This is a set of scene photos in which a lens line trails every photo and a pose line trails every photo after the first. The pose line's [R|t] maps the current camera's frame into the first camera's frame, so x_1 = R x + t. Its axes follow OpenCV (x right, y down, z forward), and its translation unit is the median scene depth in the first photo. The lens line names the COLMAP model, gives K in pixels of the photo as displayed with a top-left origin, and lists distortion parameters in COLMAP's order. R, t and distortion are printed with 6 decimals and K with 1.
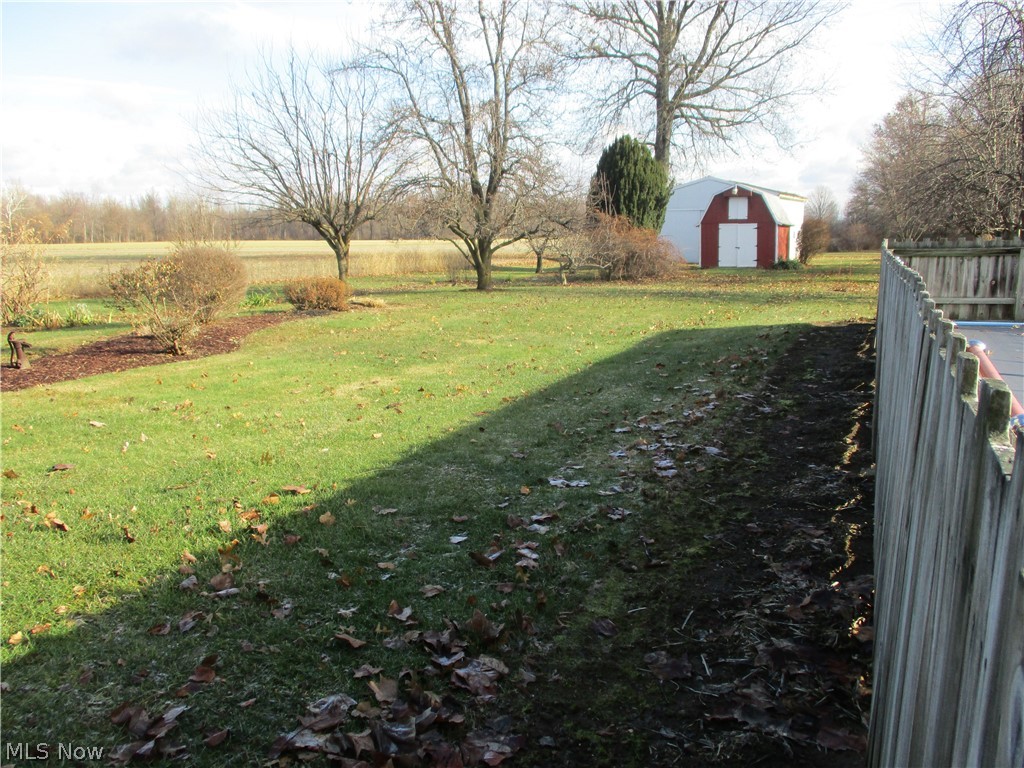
lens RADIAL K [[870.3, 0, 512.0], [0, 870.3, 384.0], [0, 0, 1]] dist [-0.007818, 0.014090]
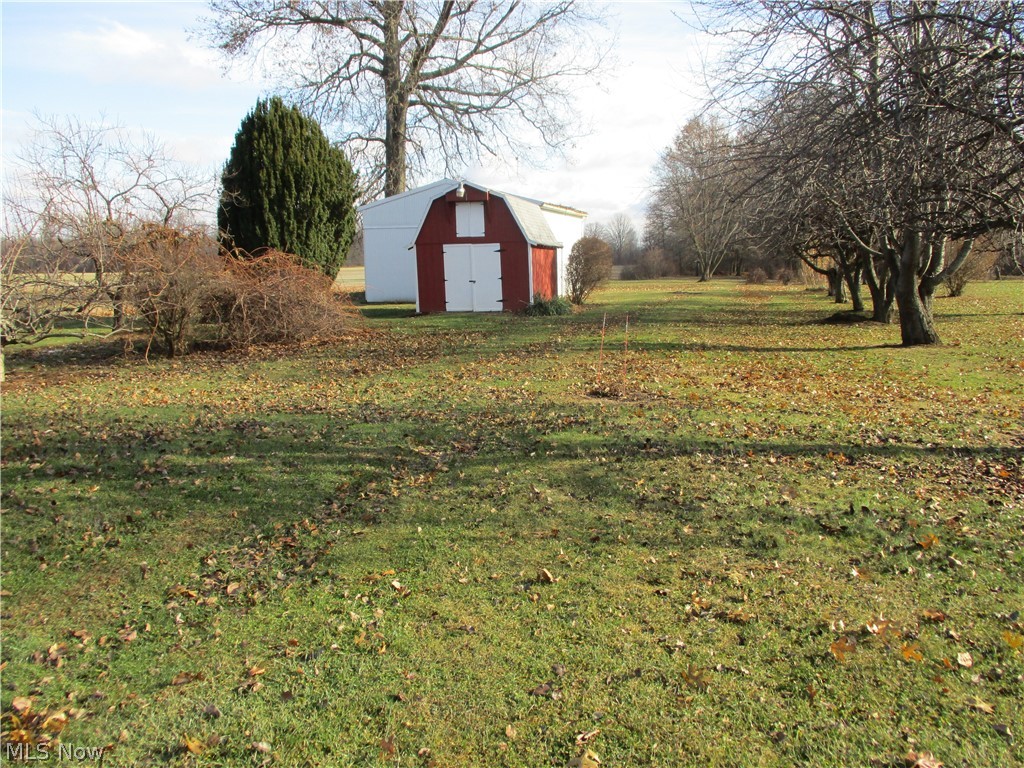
lens RADIAL K [[870.3, 0, 512.0], [0, 870.3, 384.0], [0, 0, 1]] dist [-0.007818, 0.014090]
pose [[0.977761, -0.039914, 0.205890, 0.150274], [0.046431, 0.998559, -0.026919, -0.061916], [-0.204519, 0.035880, 0.978205, 0.365294]]
